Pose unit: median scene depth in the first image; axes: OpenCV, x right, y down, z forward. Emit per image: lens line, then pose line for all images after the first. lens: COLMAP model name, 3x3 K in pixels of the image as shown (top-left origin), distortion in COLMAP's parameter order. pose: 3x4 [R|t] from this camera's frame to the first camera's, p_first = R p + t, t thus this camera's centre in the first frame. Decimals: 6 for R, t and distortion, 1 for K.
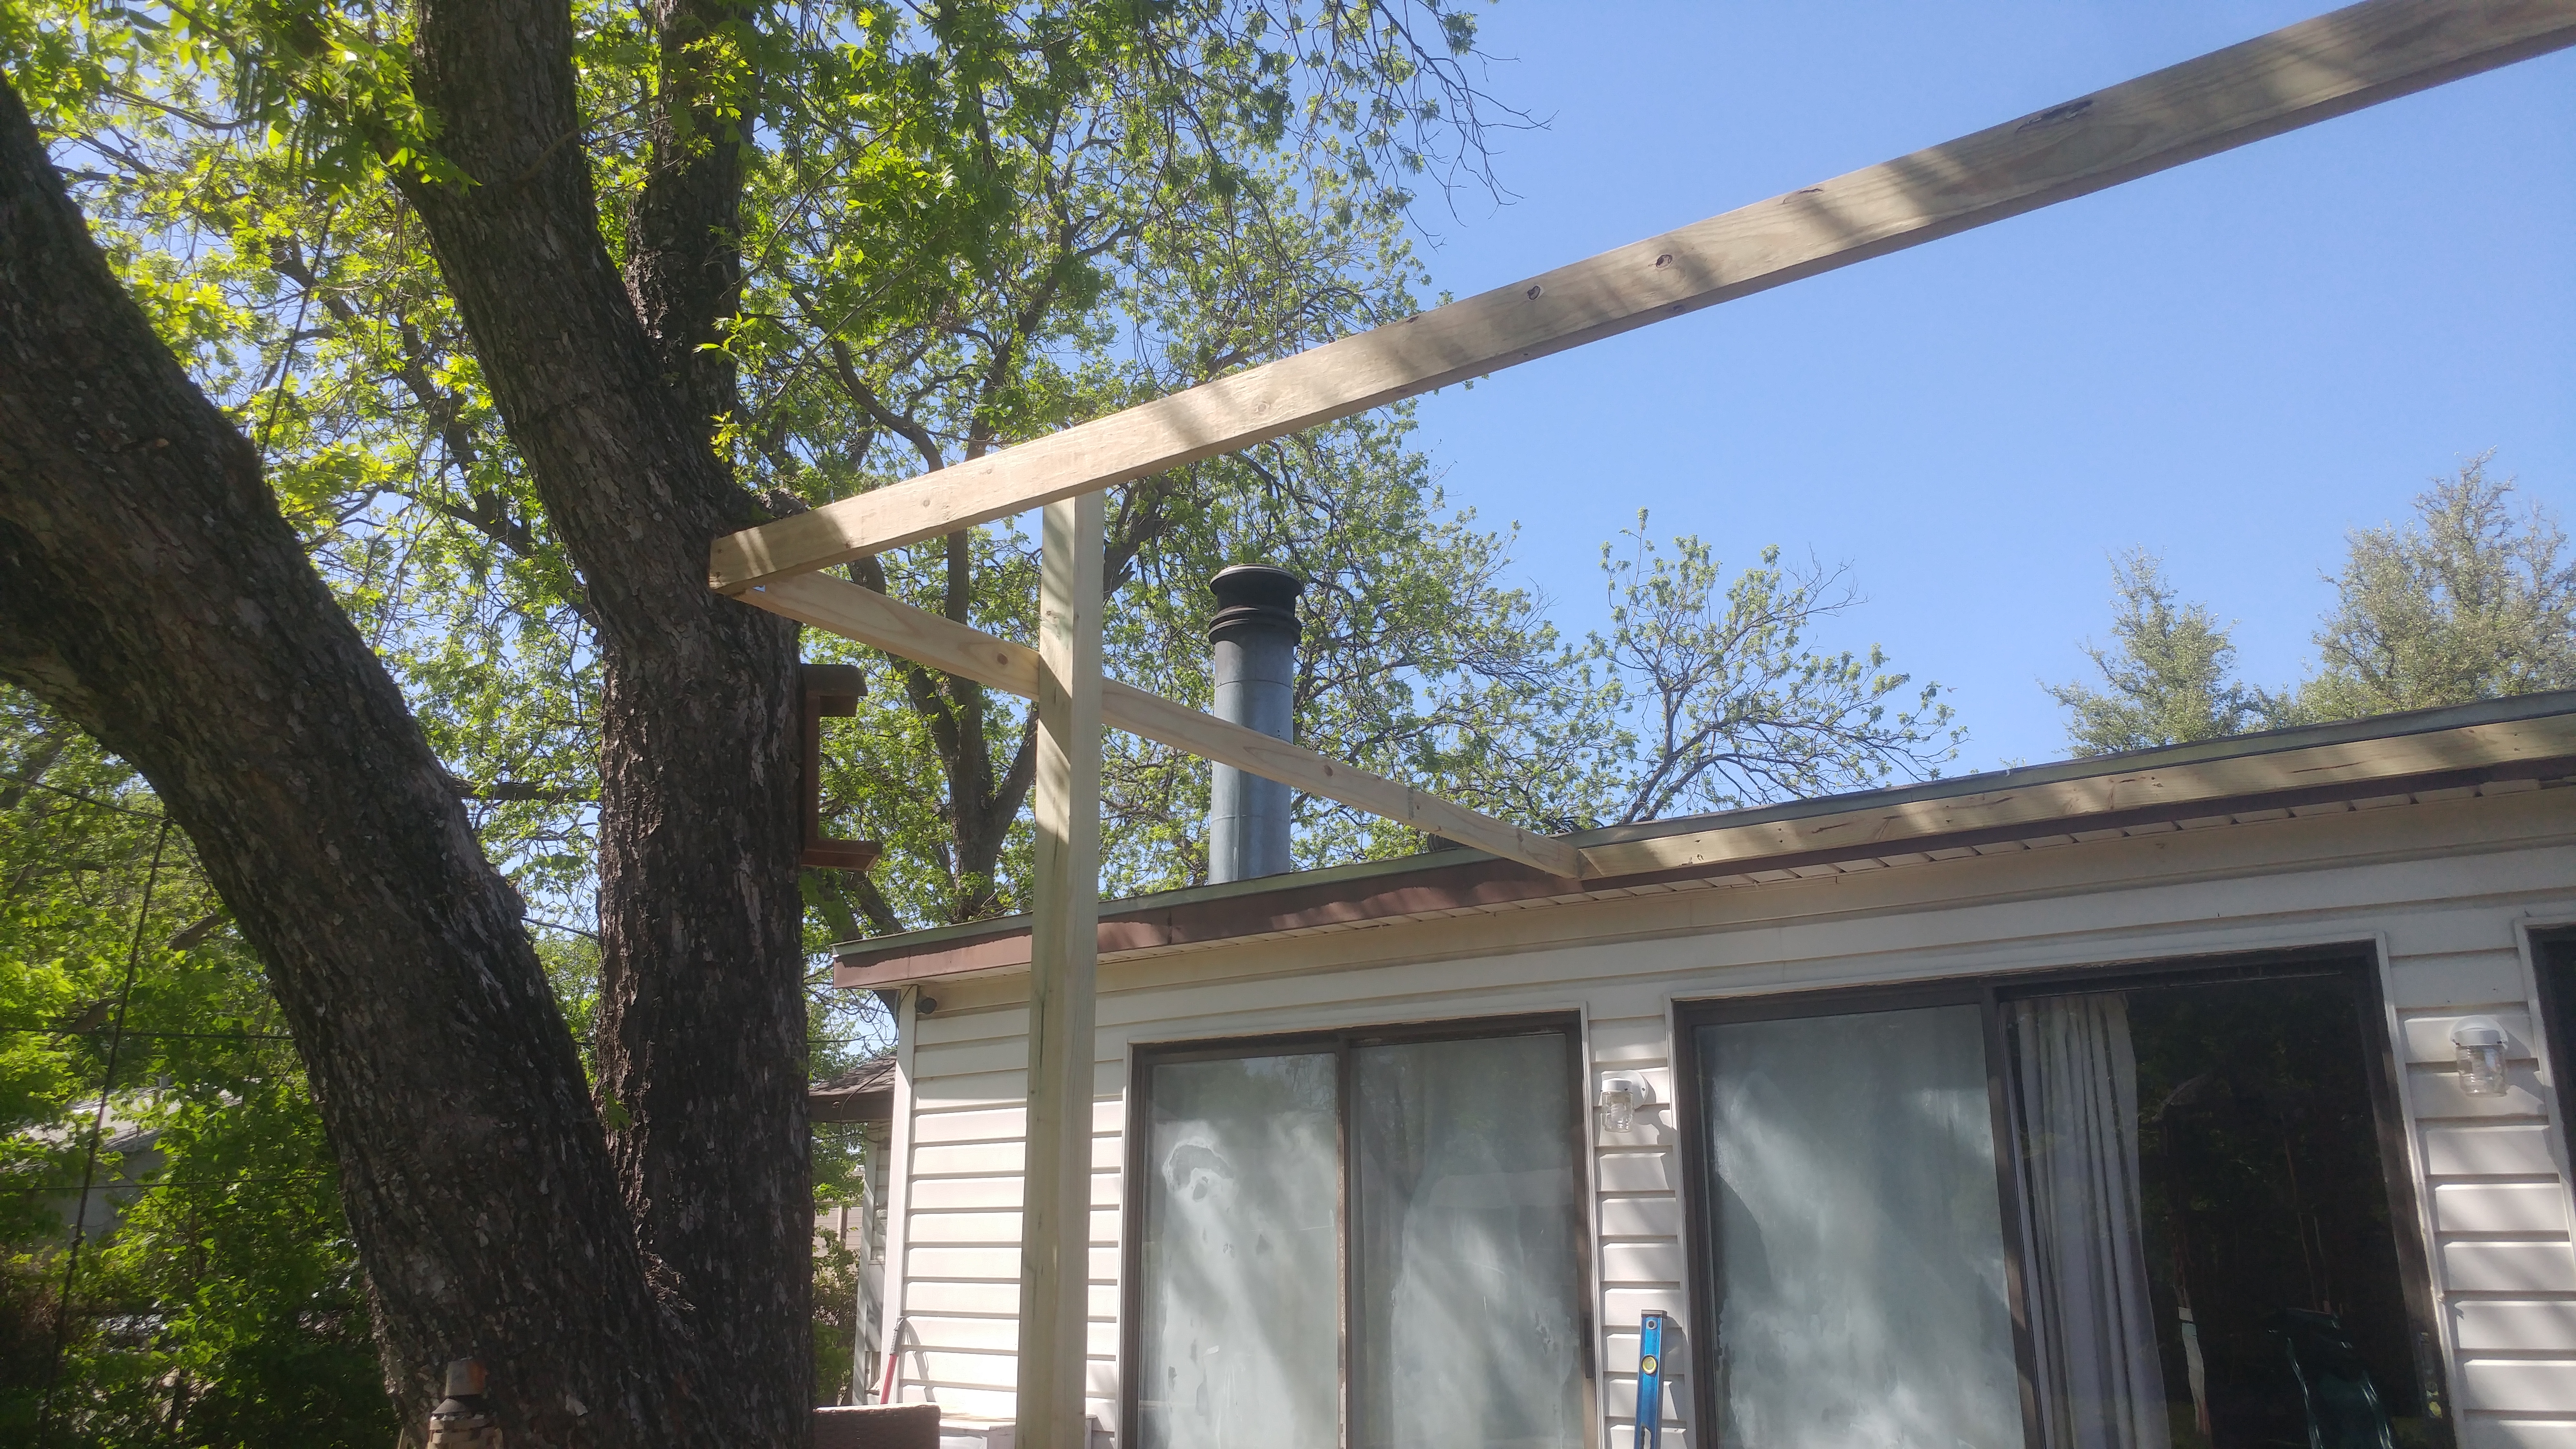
lens RADIAL K [[1889.0, 0, 1275.5], [0, 1889.0, 723.6], [0, 0, 1]] dist [-0.051777, 0.095442]
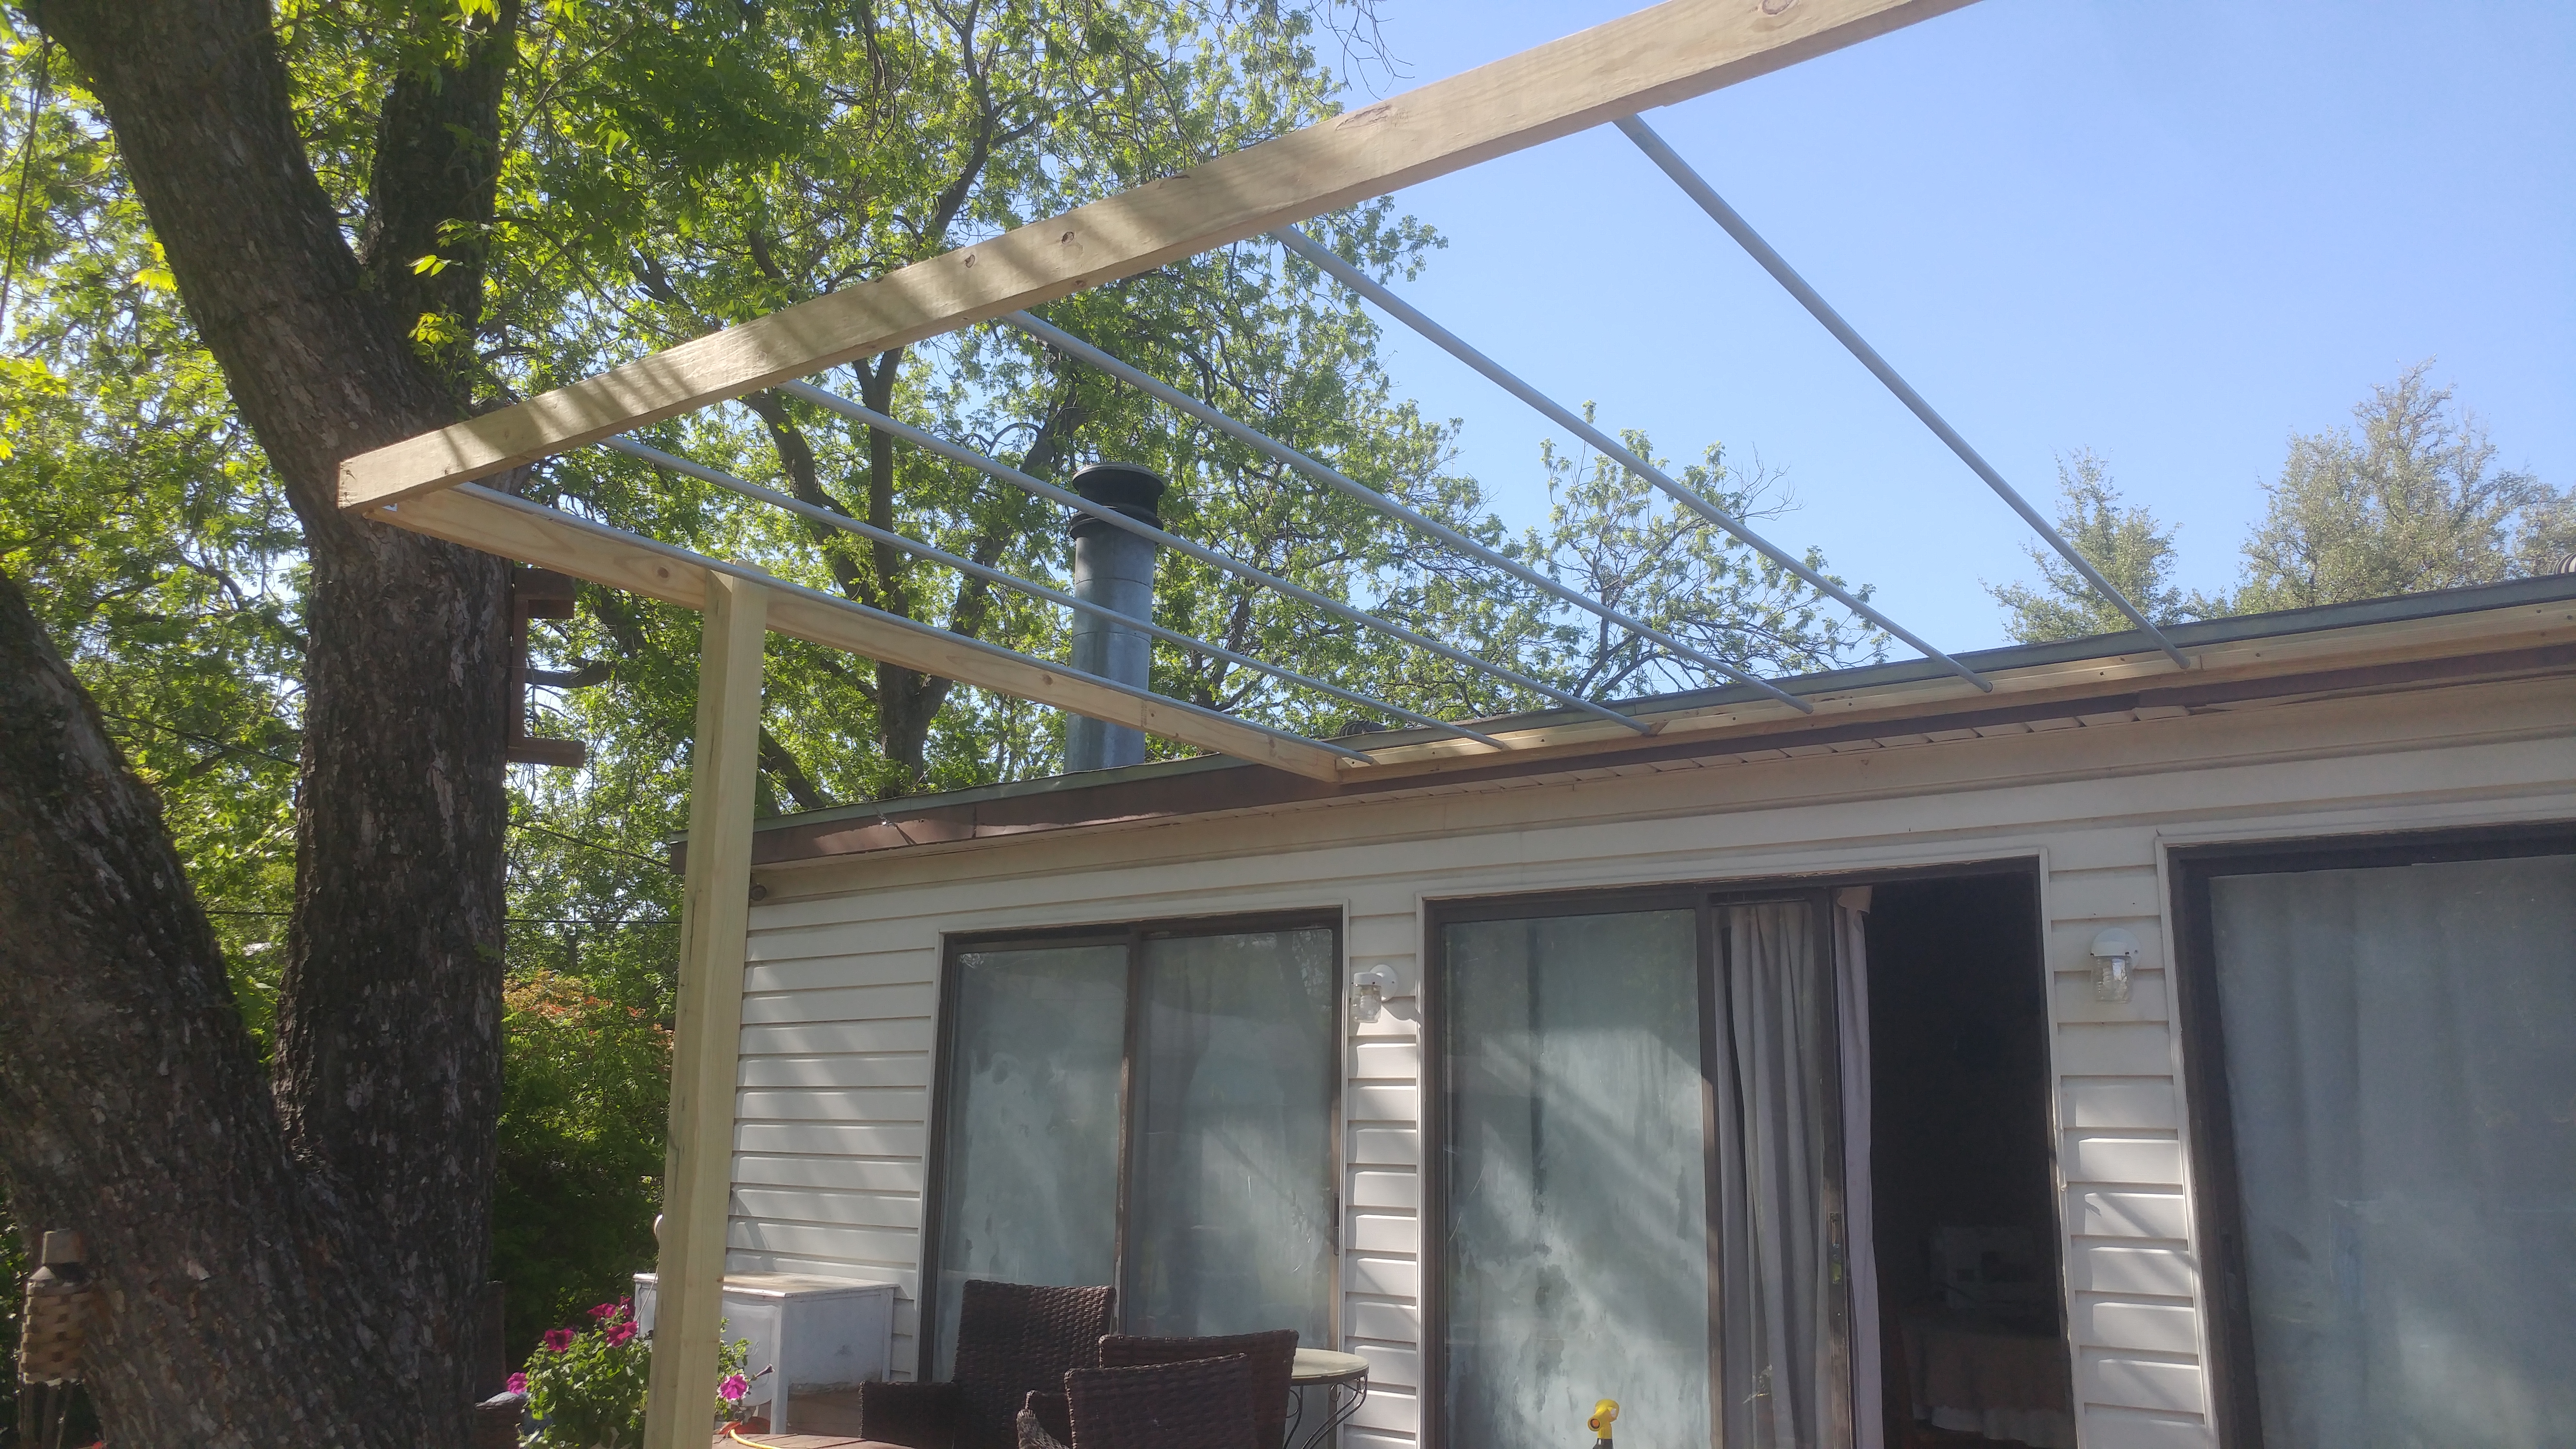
lens RADIAL K [[1849.7, 0, 1277.2], [0, 1849.7, 734.0], [0, 0, 1]] dist [0.026128, -0.002239]
pose [[0.999879, 0.015540, 0.001136, 0.182748], [-0.015581, 0.997613, 0.067273, -0.017473], [-0.000088, -0.067283, 0.997734, -0.032183]]
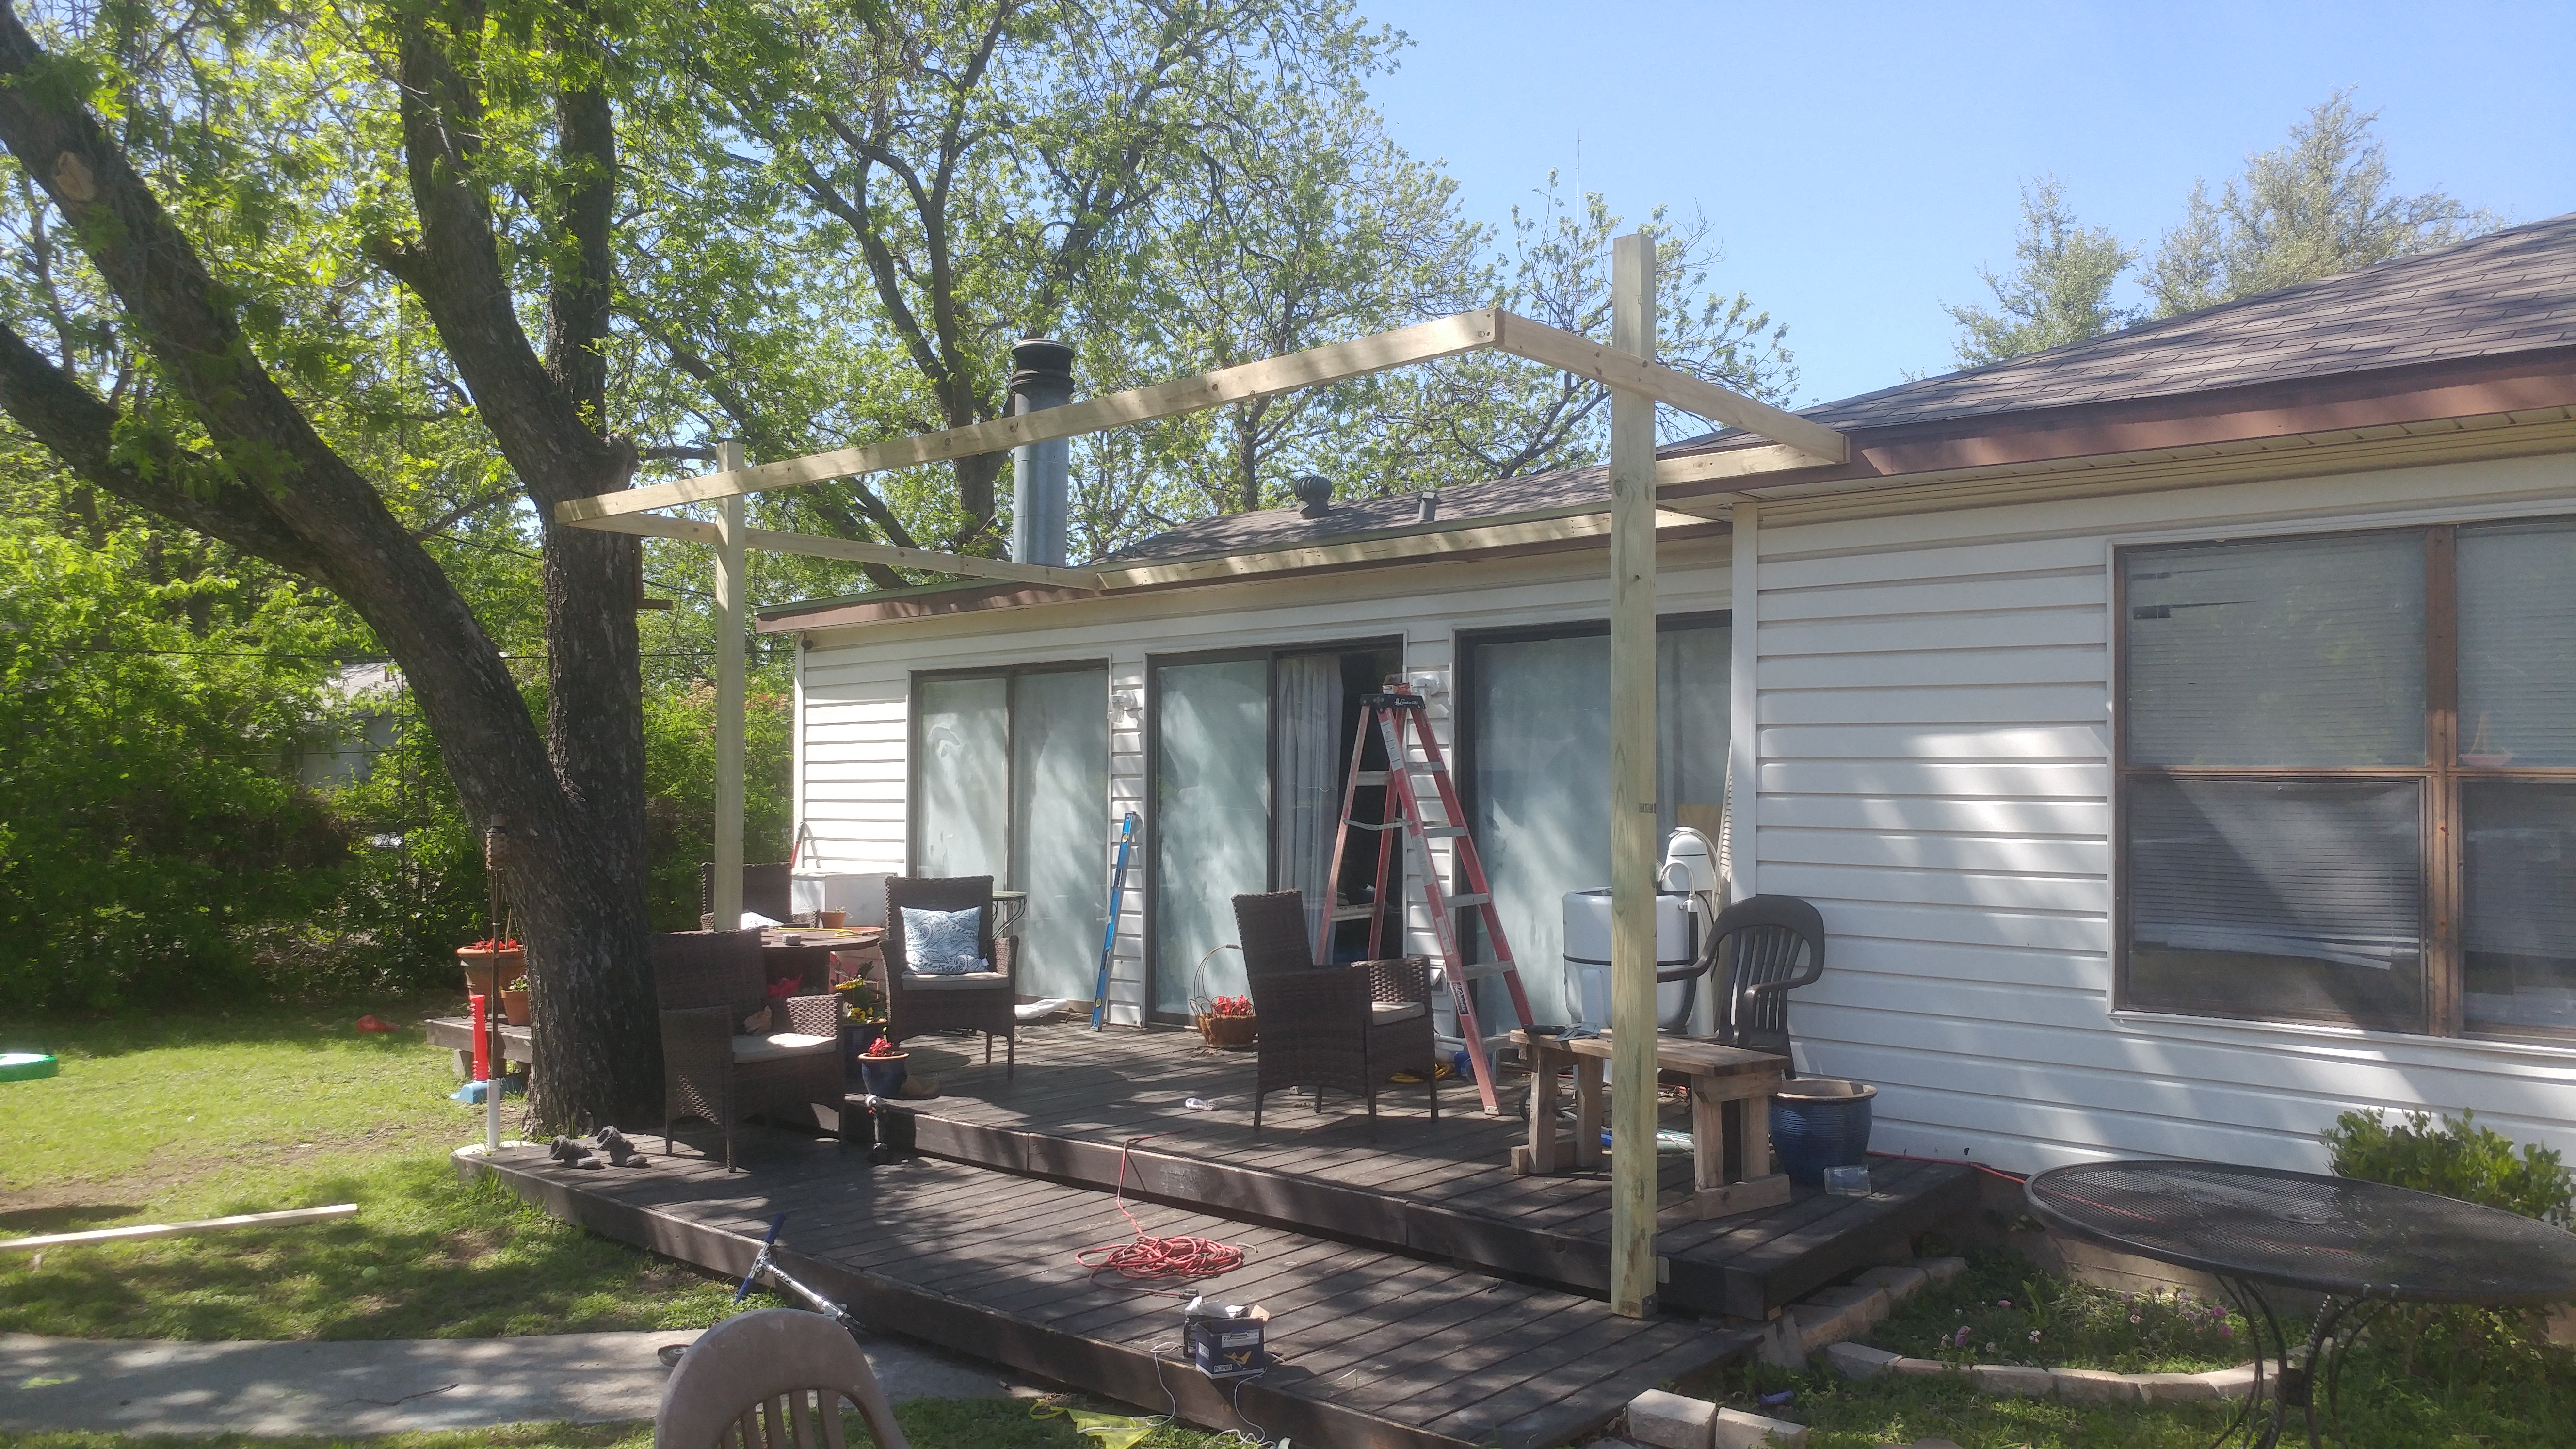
lens RADIAL K [[1889.0, 0, 1275.5], [0, 1889.0, 723.6], [0, 0, 1]] dist [-0.051777, 0.095442]
pose [[0.995583, -0.003624, -0.093819, 0.741759], [0.025190, 0.972928, 0.229730, -0.301246], [0.090447, -0.231079, 0.968722, -1.167384]]
